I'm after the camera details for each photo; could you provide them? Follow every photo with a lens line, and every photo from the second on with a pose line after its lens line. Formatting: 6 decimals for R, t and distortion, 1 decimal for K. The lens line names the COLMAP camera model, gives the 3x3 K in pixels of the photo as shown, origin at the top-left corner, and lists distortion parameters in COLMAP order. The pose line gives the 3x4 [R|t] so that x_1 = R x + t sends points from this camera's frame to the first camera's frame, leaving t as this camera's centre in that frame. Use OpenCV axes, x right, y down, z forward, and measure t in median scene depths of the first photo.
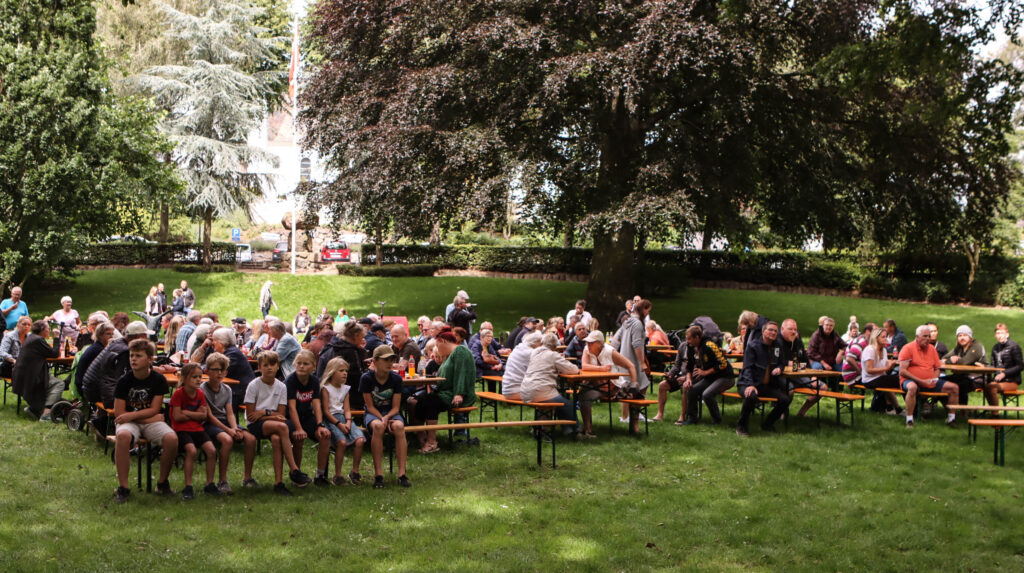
lens RADIAL K [[1414.3, 0, 507.9], [0, 1414.3, 285.2], [0, 0, 1]] dist [-0.025197, 0.000000]
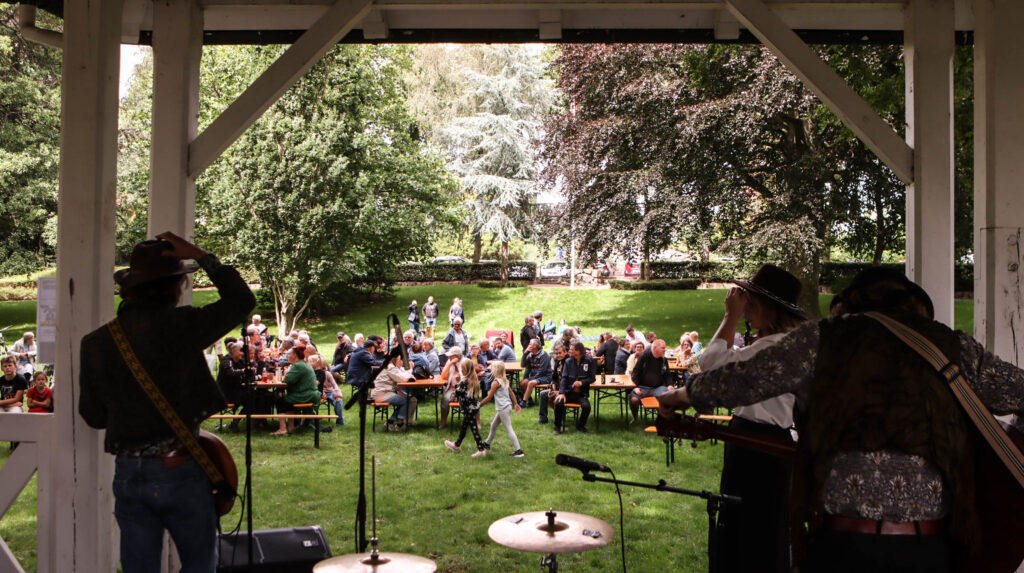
lens RADIAL K [[1330.4, 0, 516.3], [0, 1330.4, 285.1], [0, 0, 1]] dist [-0.080168, 0.000000]
pose [[0.929408, -0.006409, -0.368999, 0.243033], [0.006259, 0.999979, -0.001605, -0.010403], [0.369002, -0.000818, 0.929428, -0.052211]]
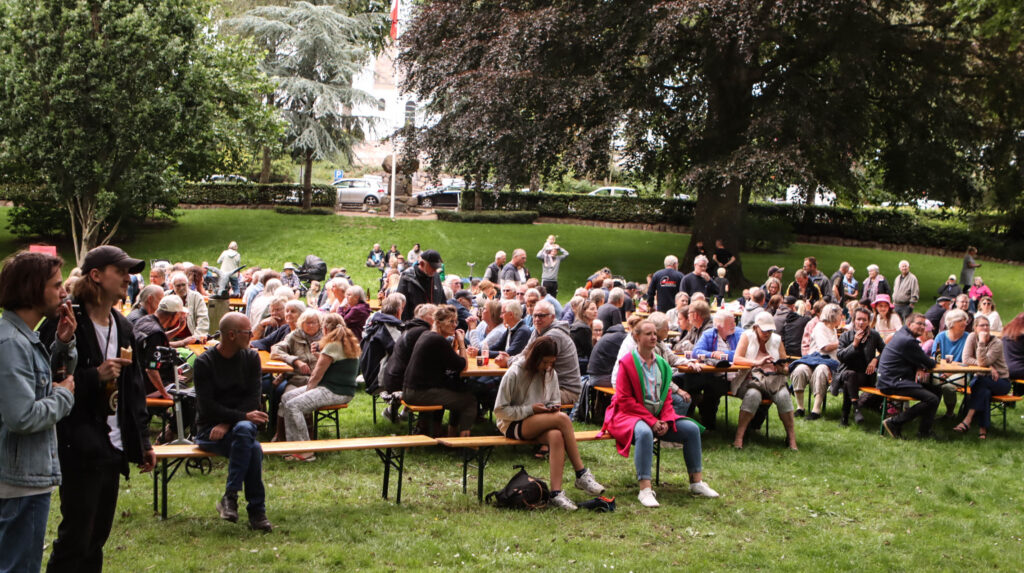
lens RADIAL K [[1330.4, 0, 513.6], [0, 1330.4, 288.6], [0, 0, 1]] dist [-0.080168, 0.000000]
pose [[0.997321, 0.030068, -0.066681, -0.002639], [-0.026760, 0.998393, 0.049957, -0.008617], [0.068076, -0.048038, 0.996523, 0.079766]]
